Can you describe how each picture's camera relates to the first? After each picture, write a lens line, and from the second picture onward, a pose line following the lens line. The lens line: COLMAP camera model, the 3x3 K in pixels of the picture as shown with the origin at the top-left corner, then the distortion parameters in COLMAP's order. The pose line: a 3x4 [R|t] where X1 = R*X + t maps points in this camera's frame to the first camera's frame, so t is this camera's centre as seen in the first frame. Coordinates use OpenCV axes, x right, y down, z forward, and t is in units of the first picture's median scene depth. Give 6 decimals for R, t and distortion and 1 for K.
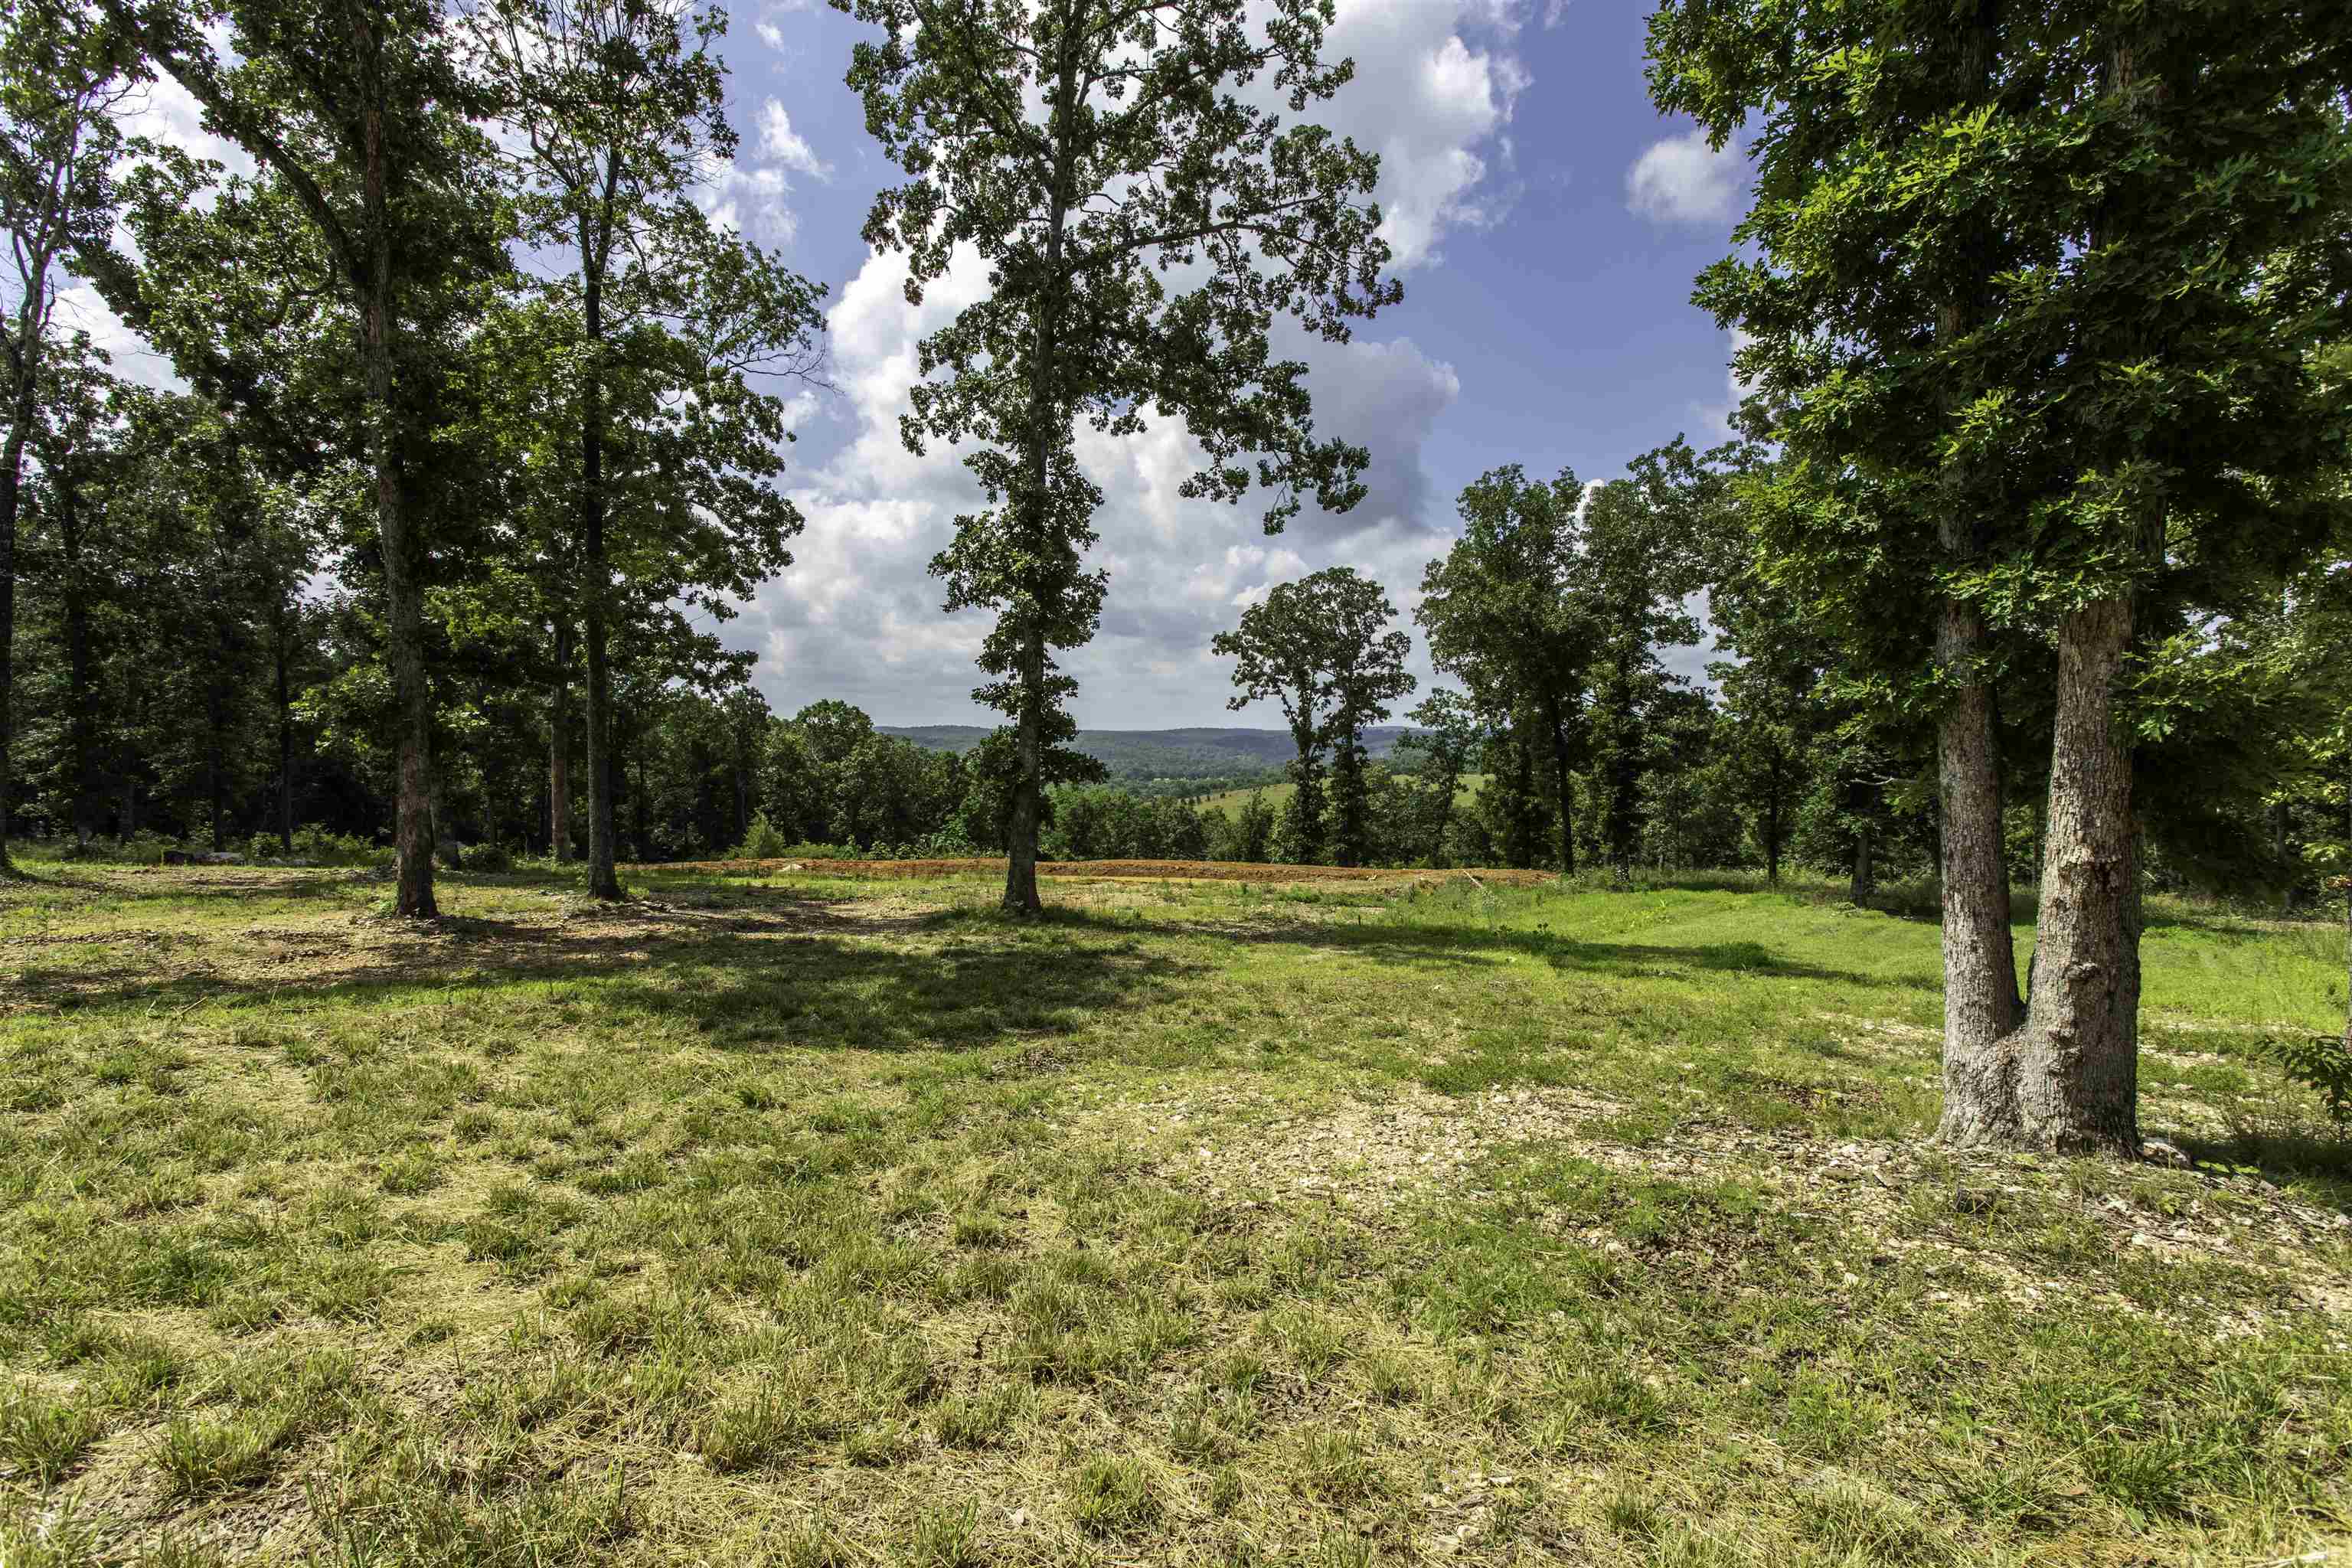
lens RADIAL K [[1102.2, 0, 1171.1], [0, 1102.2, 784.6], [0, 0, 1]] dist [0.002395, 0.000780]
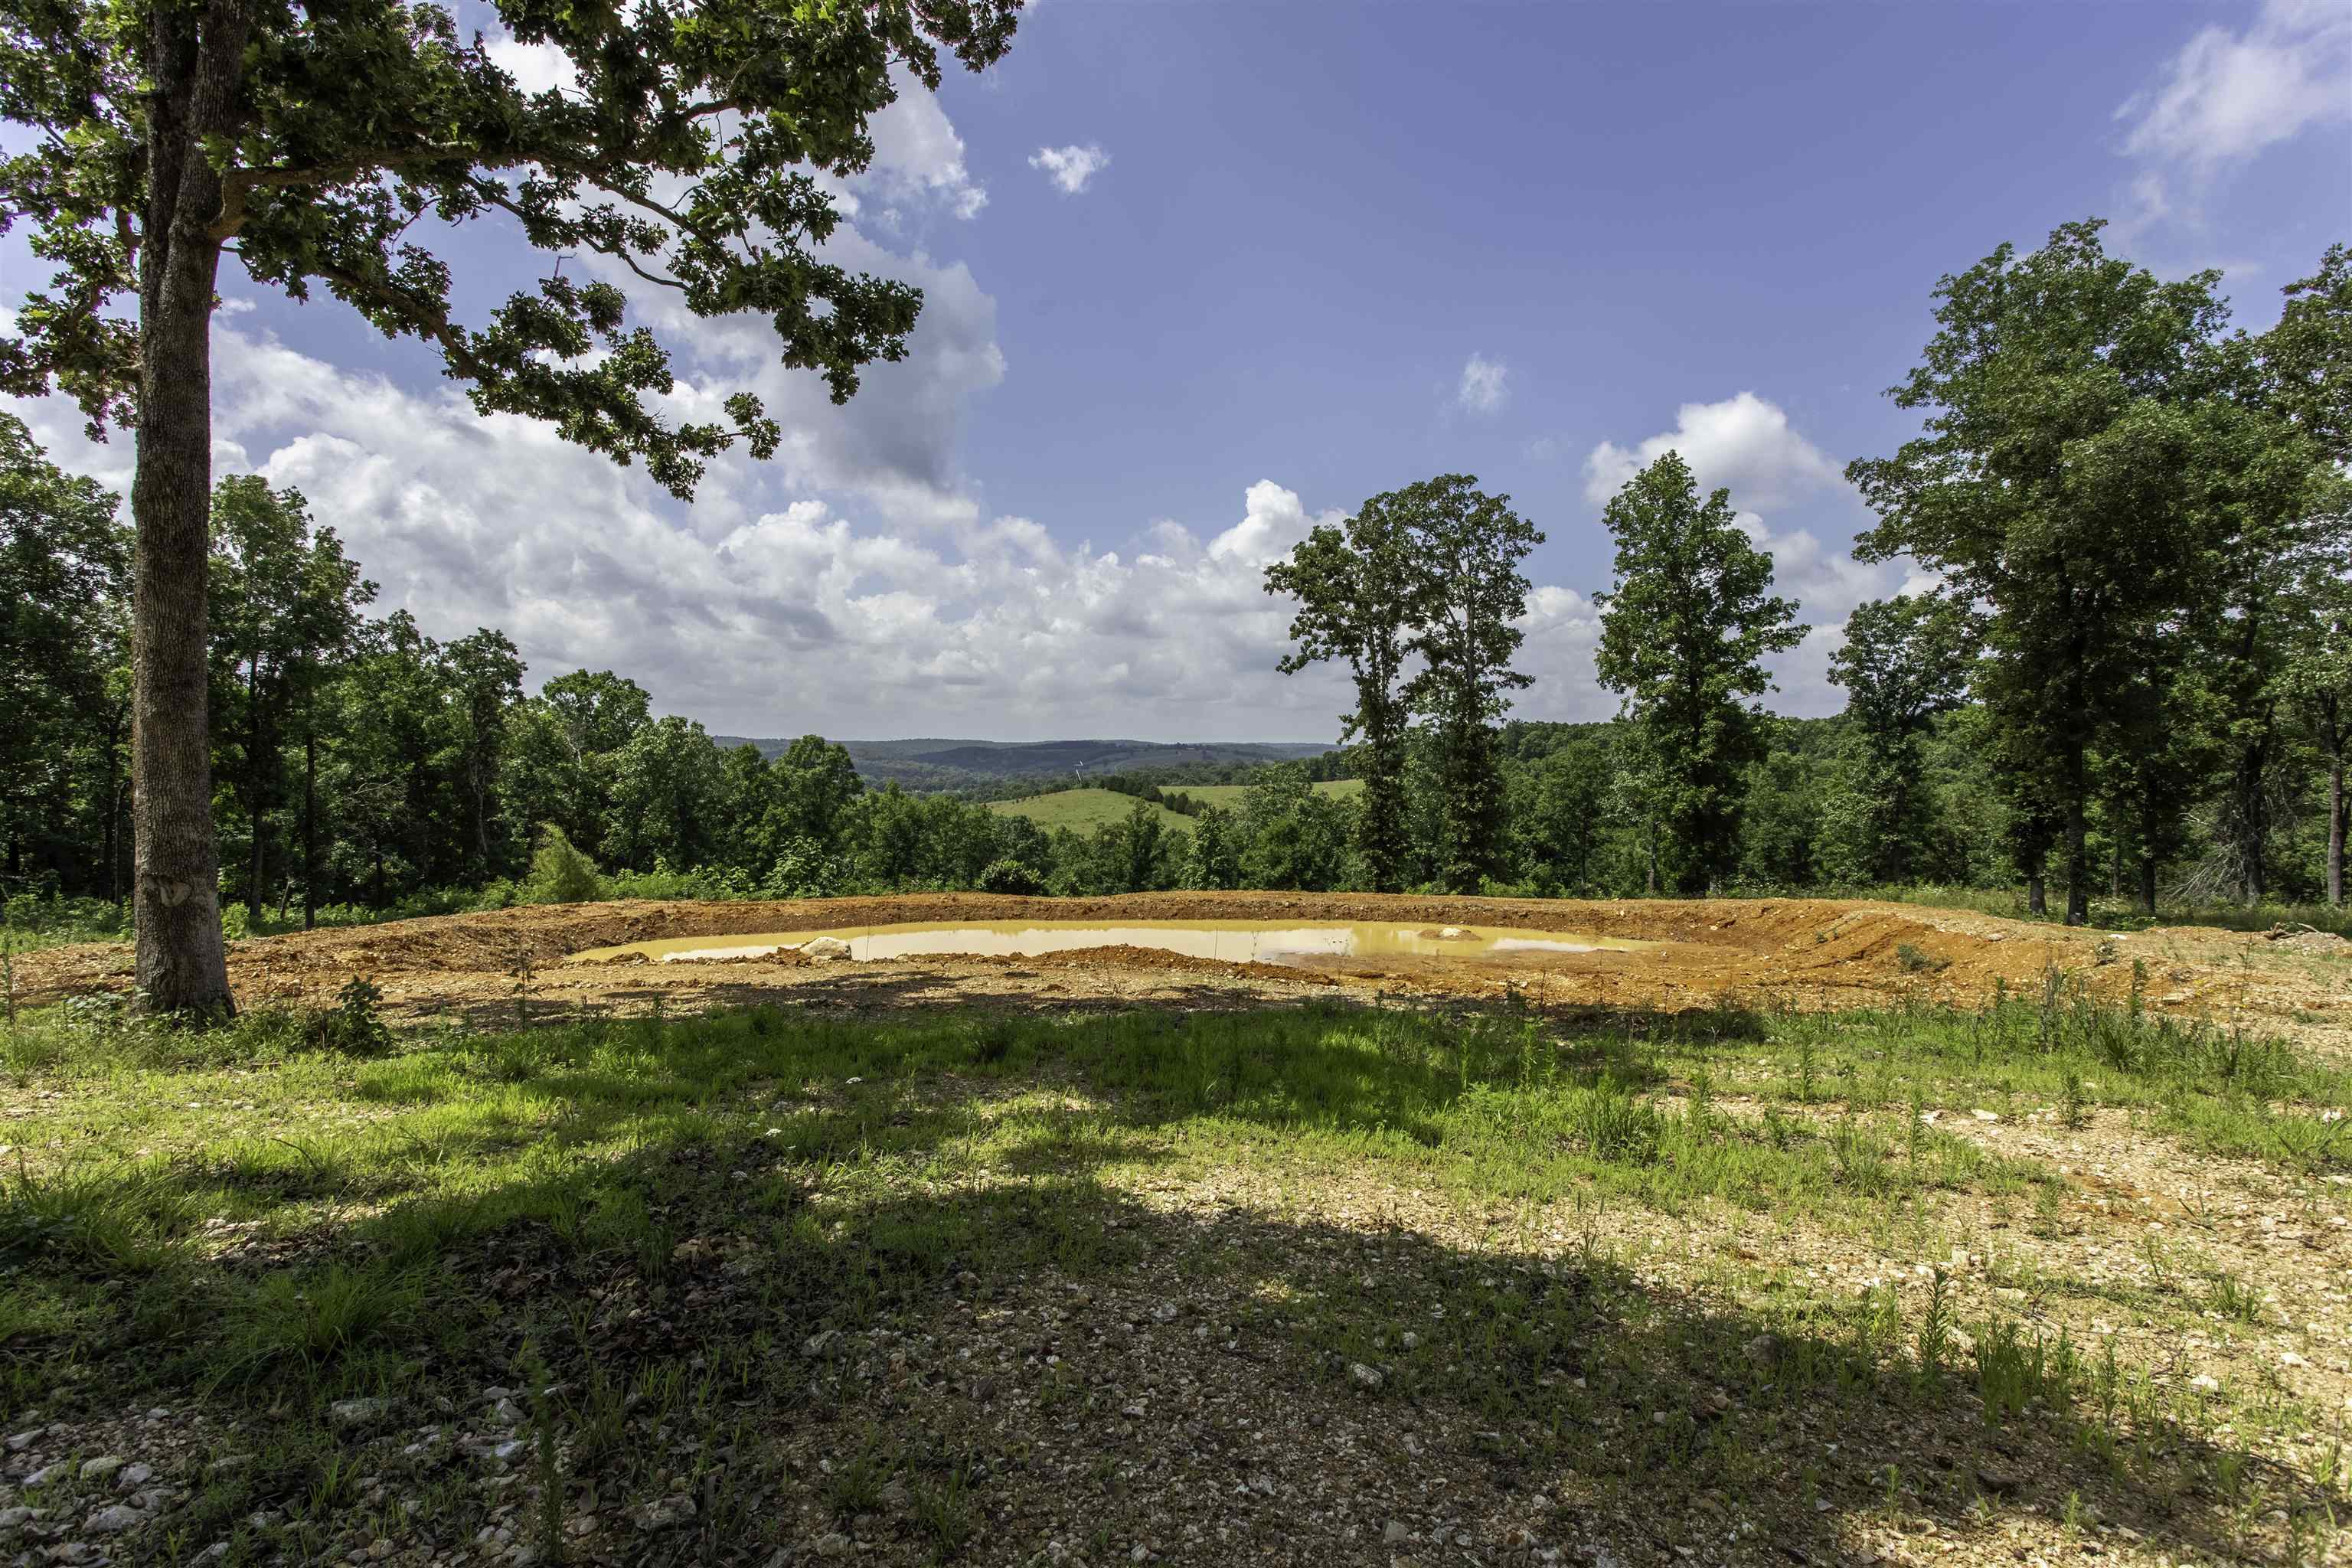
lens RADIAL K [[1102.2, 0, 1172.8], [0, 1102.2, 788.6], [0, 0, 1]] dist [0.002395, 0.000780]
pose [[0.974198, 0.003397, 0.225669, -0.172345], [-0.002284, 0.999984, -0.005193, 0.008937], [-0.225683, 0.004543, 0.974190, 0.330655]]
